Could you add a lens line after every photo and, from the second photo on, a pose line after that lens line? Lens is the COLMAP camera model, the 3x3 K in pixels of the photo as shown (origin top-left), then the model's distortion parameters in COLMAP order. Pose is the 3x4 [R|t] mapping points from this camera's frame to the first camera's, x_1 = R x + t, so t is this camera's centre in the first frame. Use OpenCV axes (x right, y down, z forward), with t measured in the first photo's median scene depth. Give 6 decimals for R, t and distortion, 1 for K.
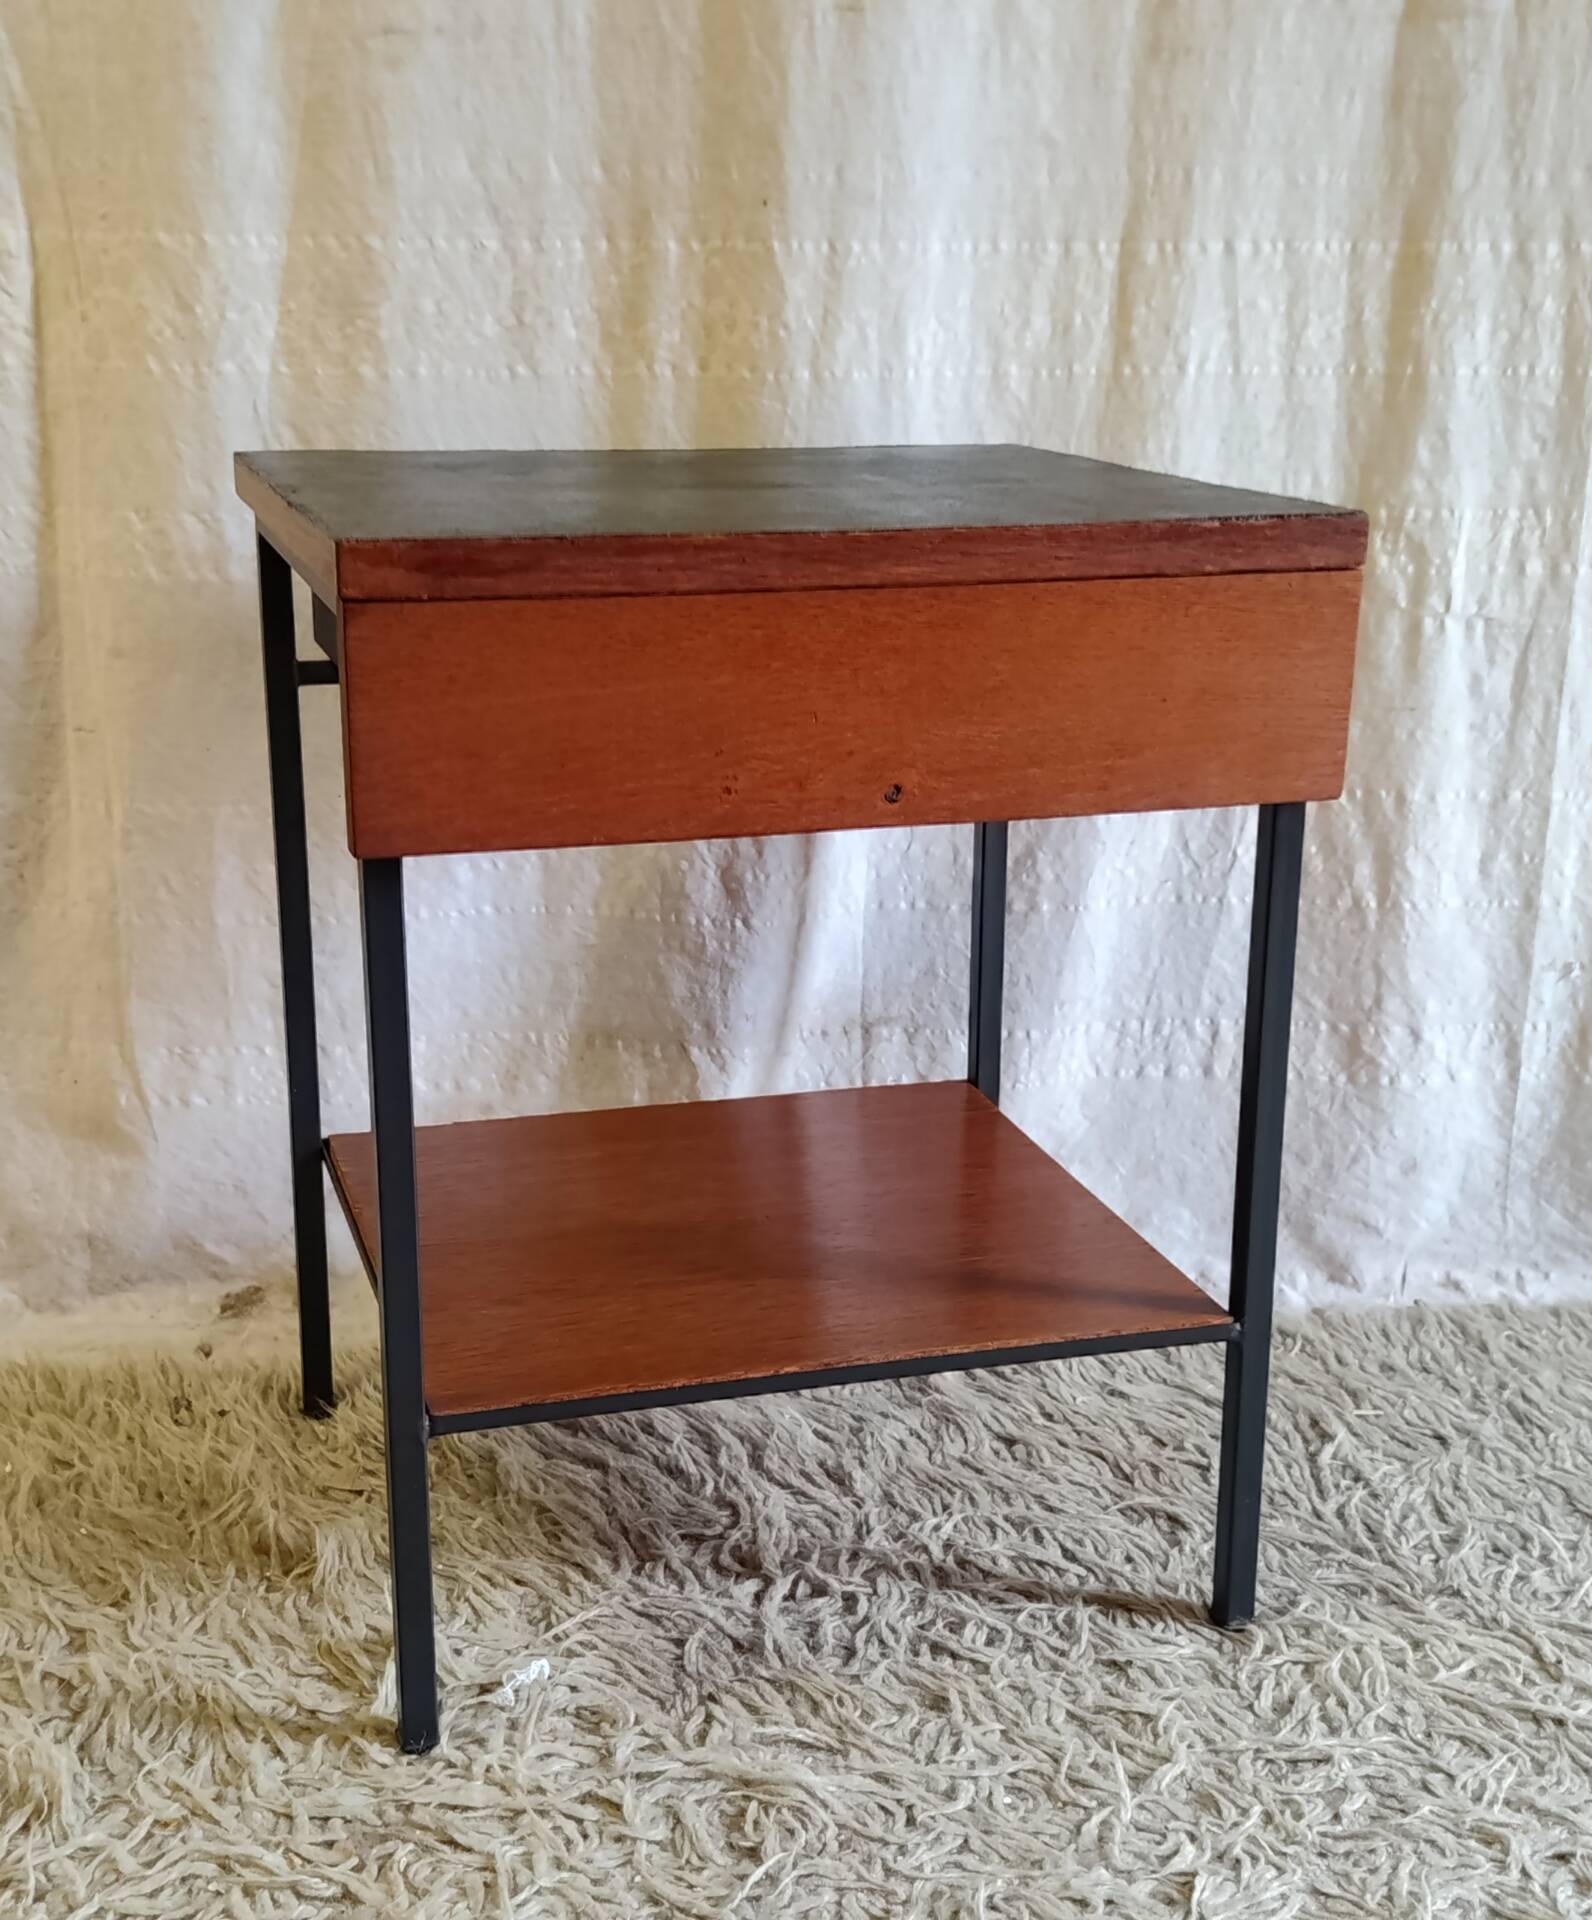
lens RADIAL K [[2573.9, 0, 739.7], [0, 2573.9, 1014.0], [0, 0, 1]] dist [0.111429, -0.275999]
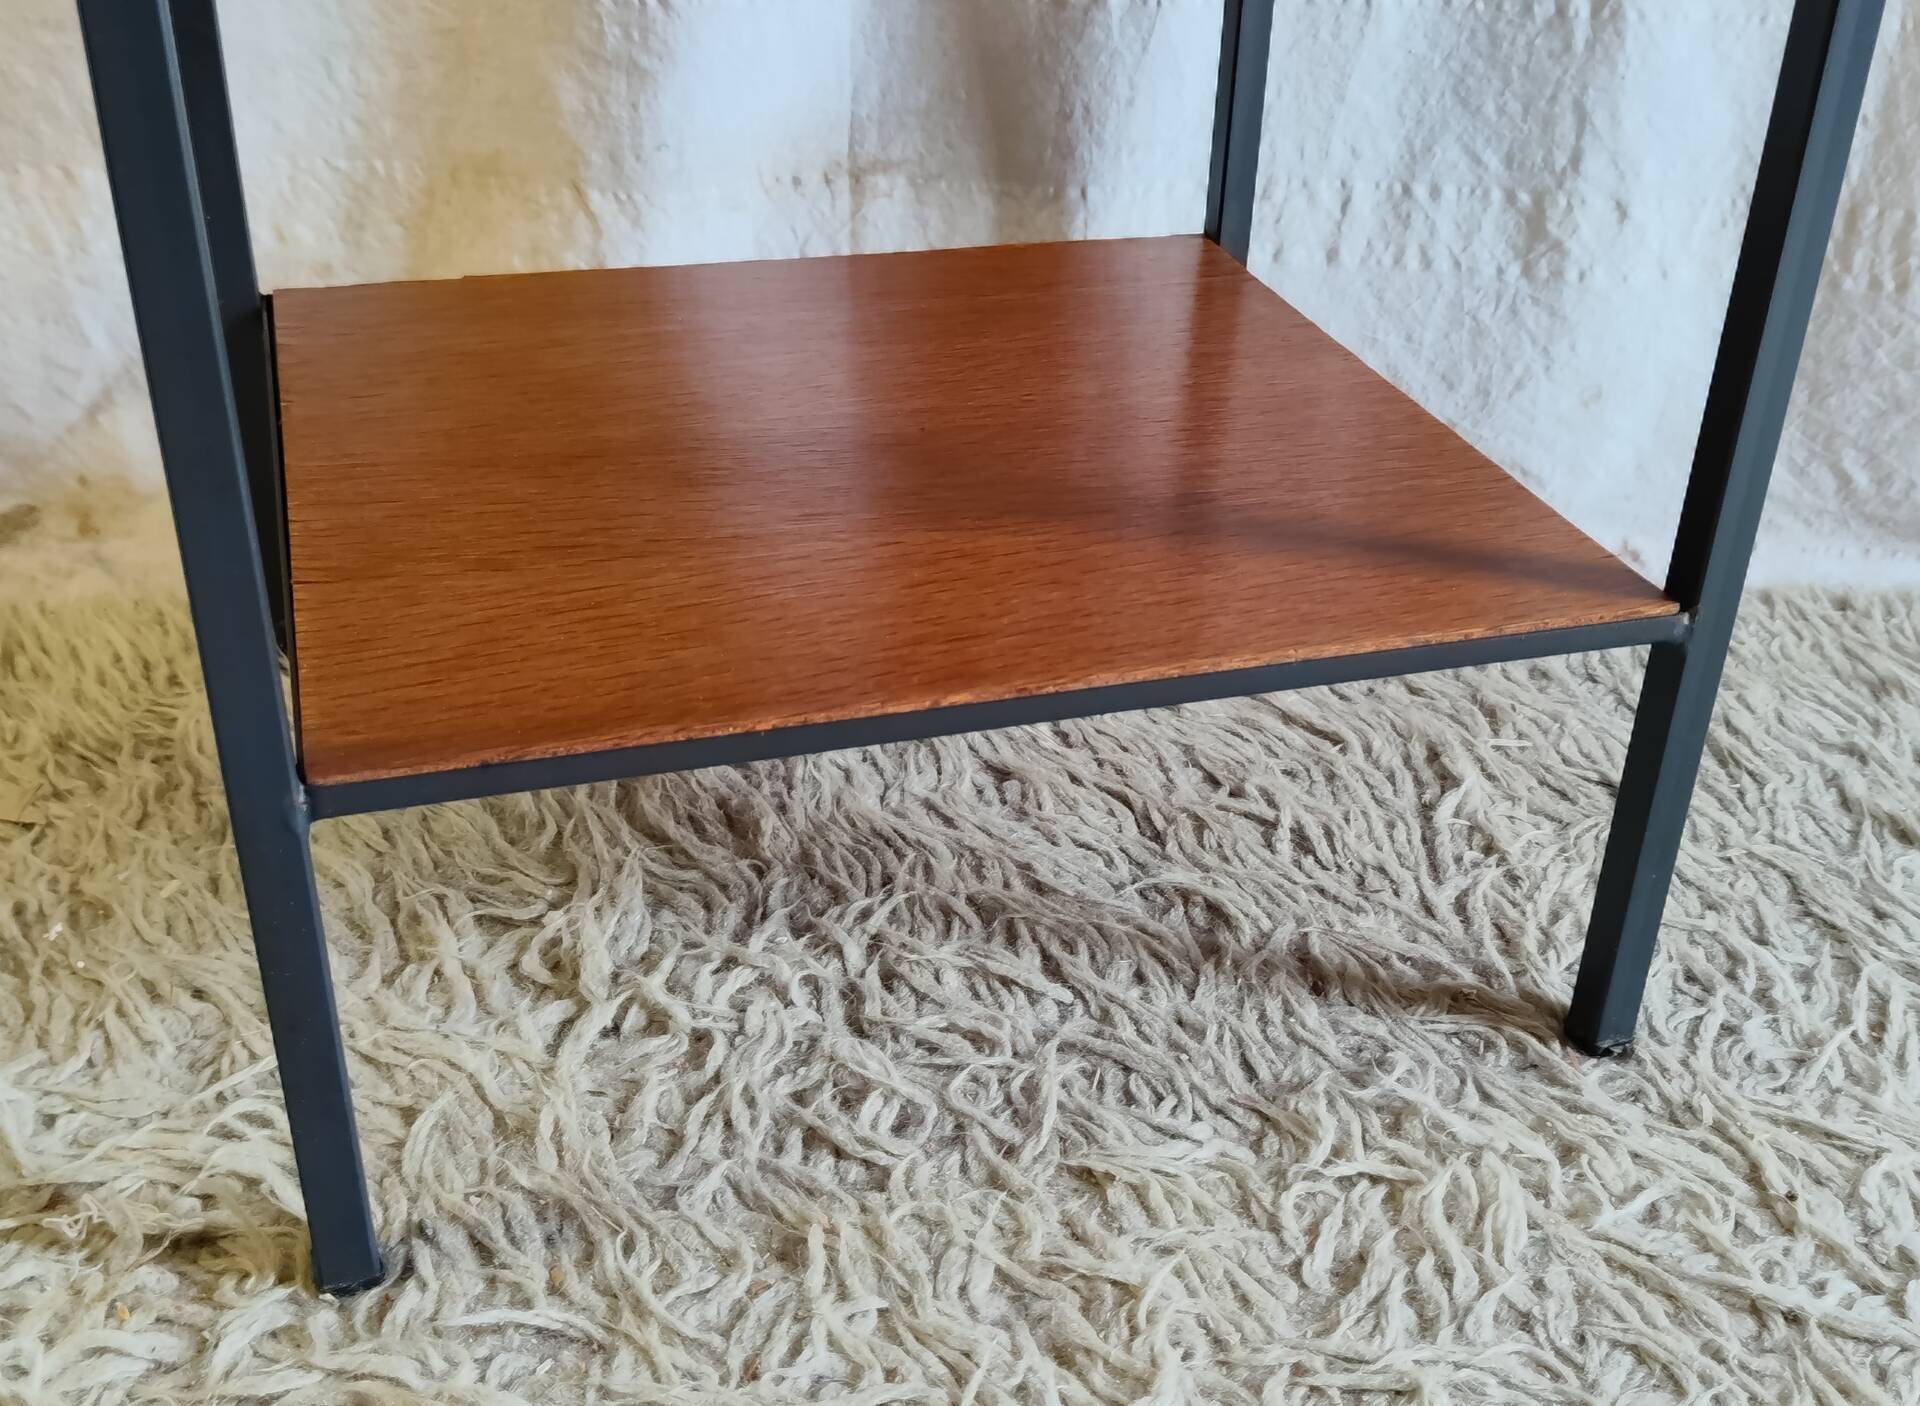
lens RADIAL K [[2031.4, 0, 958.0], [0, 2031.4, 740.9], [0, 0, 1]] dist [0.127656, -0.315705]
pose [[0.999354, 0.035673, -0.004352, 0.106318], [-0.033683, 0.971998, 0.232564, 0.030864], [0.012526, -0.232267, 0.972571, 0.515005]]
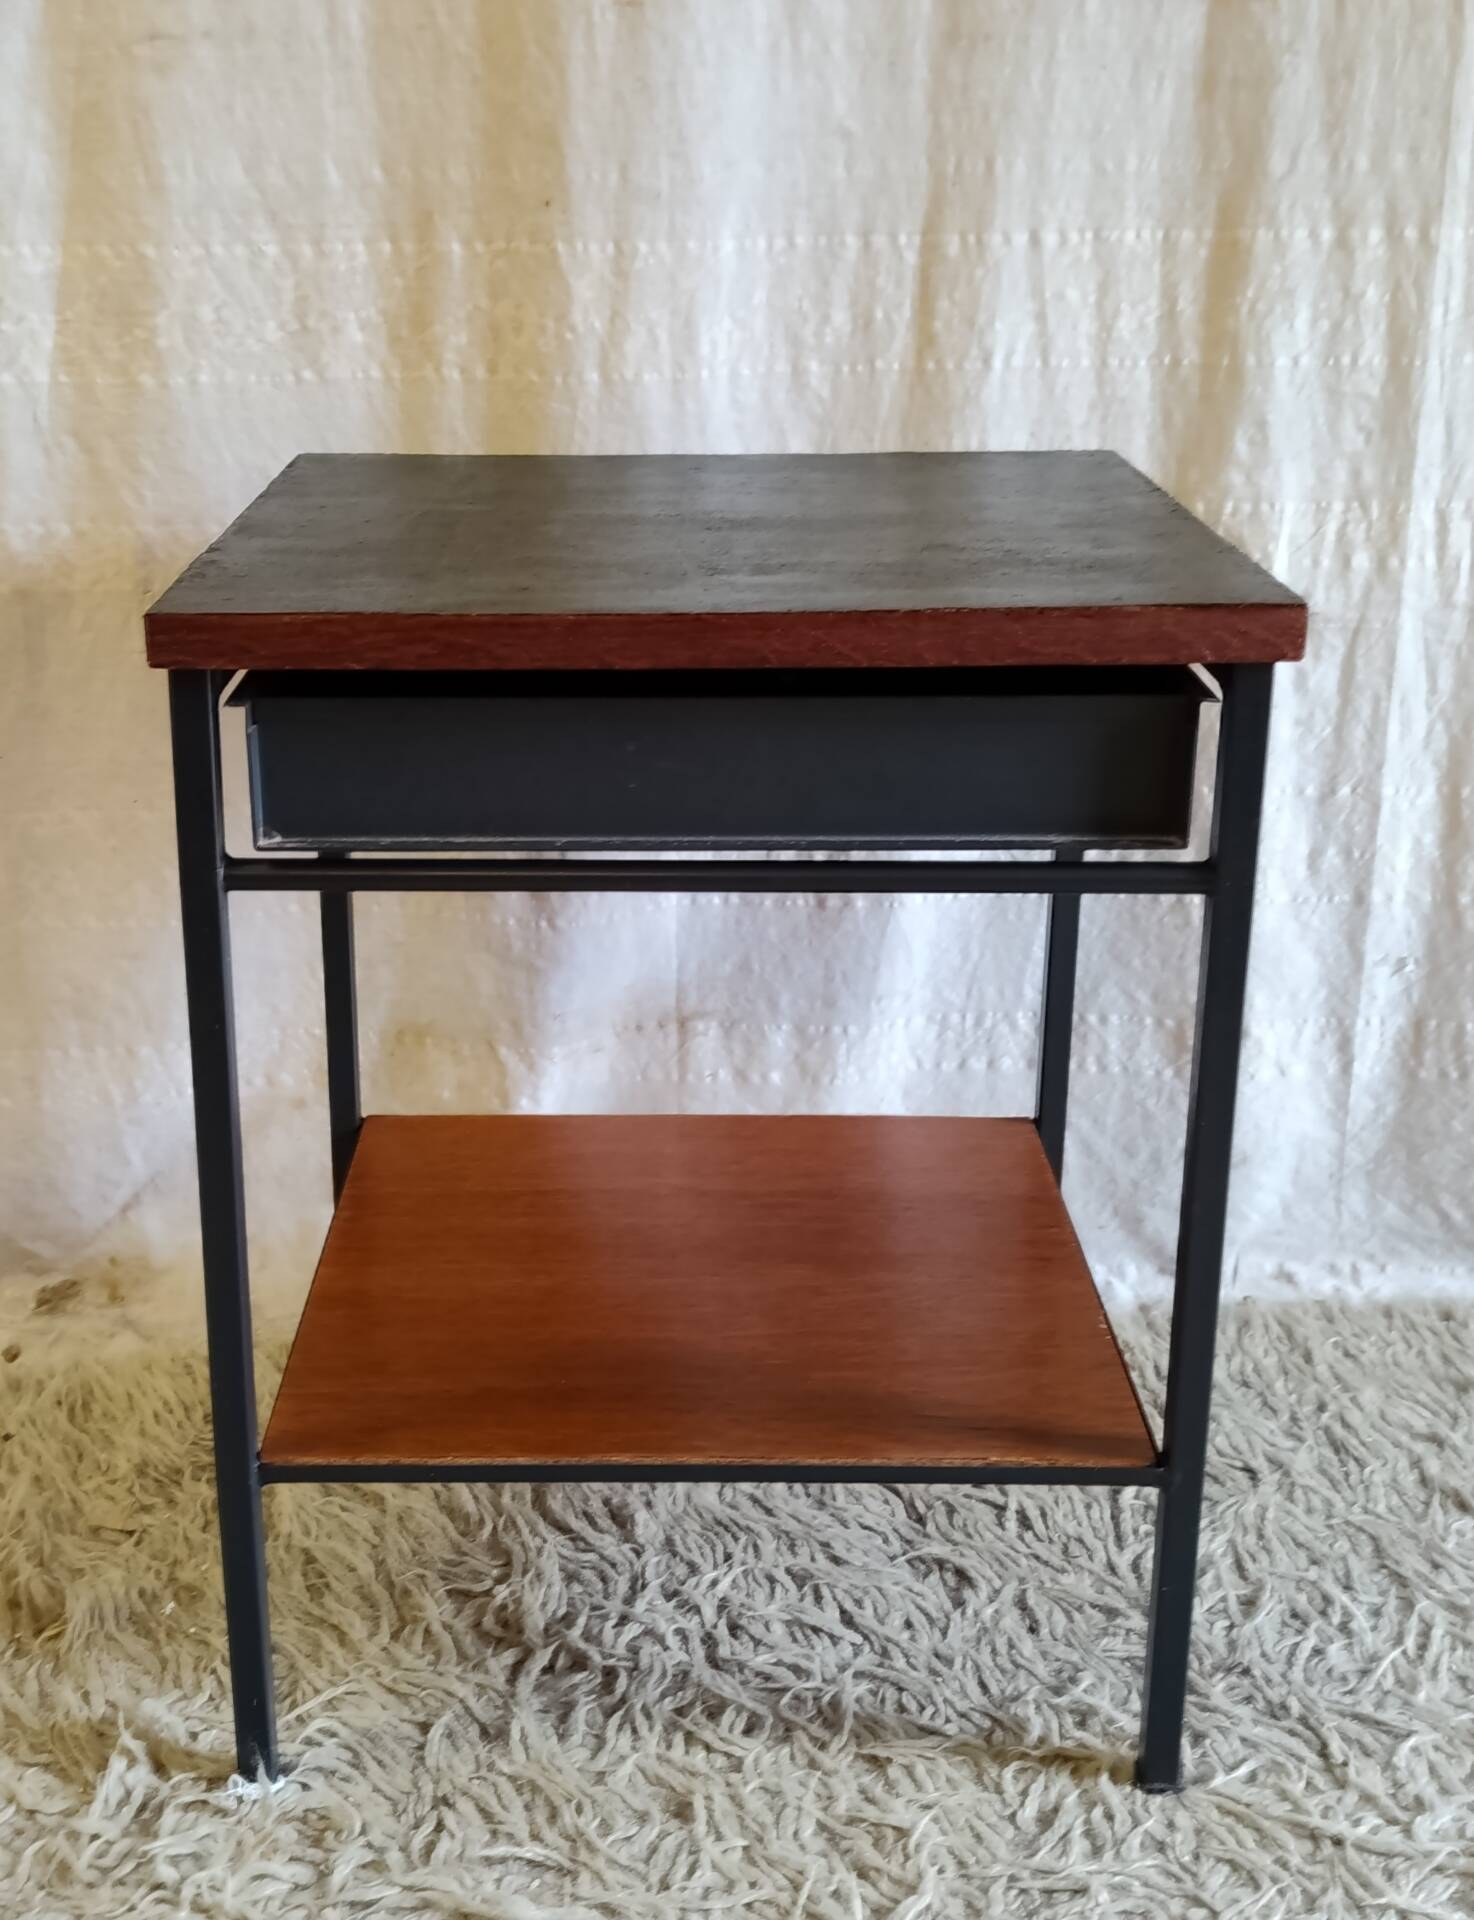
lens RADIAL K [[2340.9, 0, 645.2], [0, 2340.9, 858.4], [0, 0, 1]] dist [0.073340, -0.158858]
pose [[0.998878, -0.001558, -0.047338, 0.097178], [0.002515, 0.999794, 0.020164, -0.094534], [0.047297, -0.020261, 0.998675, 0.130040]]
